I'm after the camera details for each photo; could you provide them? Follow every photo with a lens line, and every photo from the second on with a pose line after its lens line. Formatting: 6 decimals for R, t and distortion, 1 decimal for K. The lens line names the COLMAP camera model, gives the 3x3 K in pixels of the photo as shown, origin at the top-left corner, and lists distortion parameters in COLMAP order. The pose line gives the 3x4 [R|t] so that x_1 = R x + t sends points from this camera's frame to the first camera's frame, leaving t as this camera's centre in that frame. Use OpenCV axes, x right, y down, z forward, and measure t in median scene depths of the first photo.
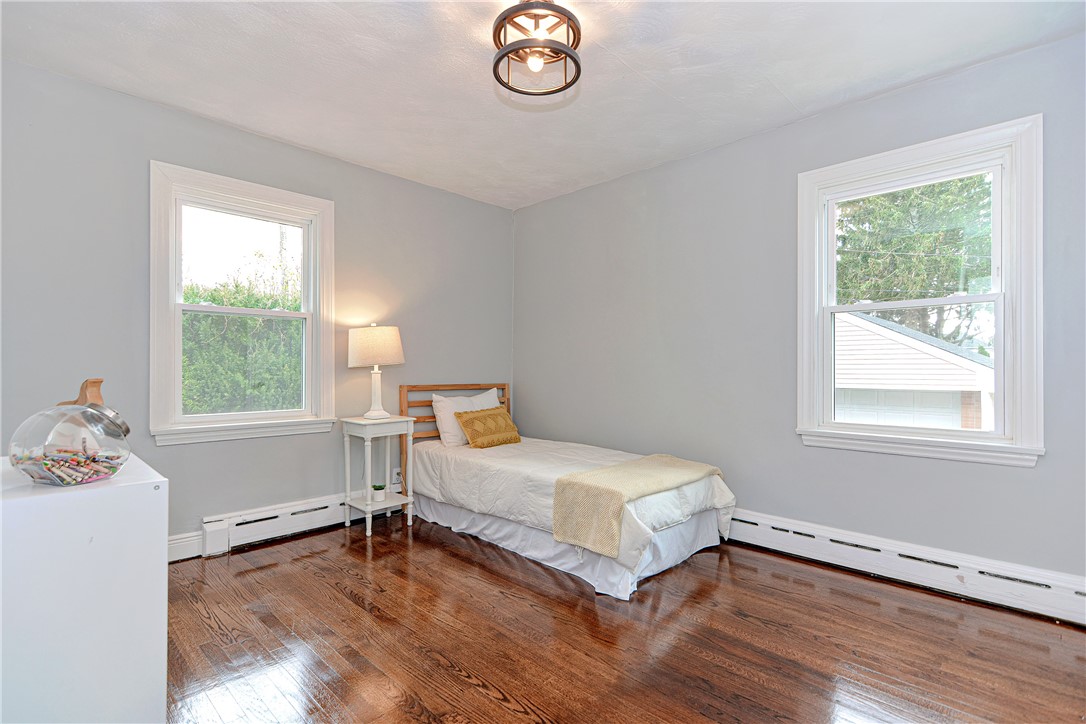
lens RADIAL K [[523.7, 0, 541.5], [0, 523.7, 365.7], [0, 0, 1]] dist [0.010653, -0.003842]
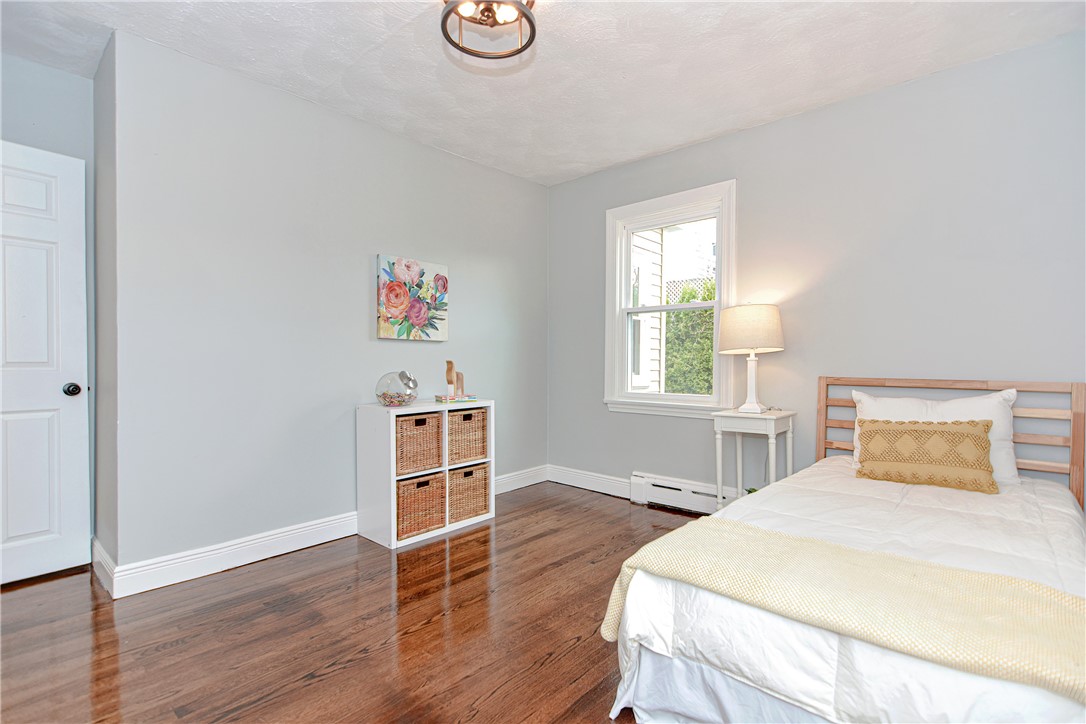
lens RADIAL K [[523.7, 0, 539.7], [0, 523.7, 362.6], [0, 0, 1]] dist [0.010653, -0.003842]
pose [[0.046950, 0.005975, -0.998879, 0.606070], [0.005720, 0.999964, 0.006250, 0.011500], [0.998881, -0.006007, 0.046914, 0.678107]]
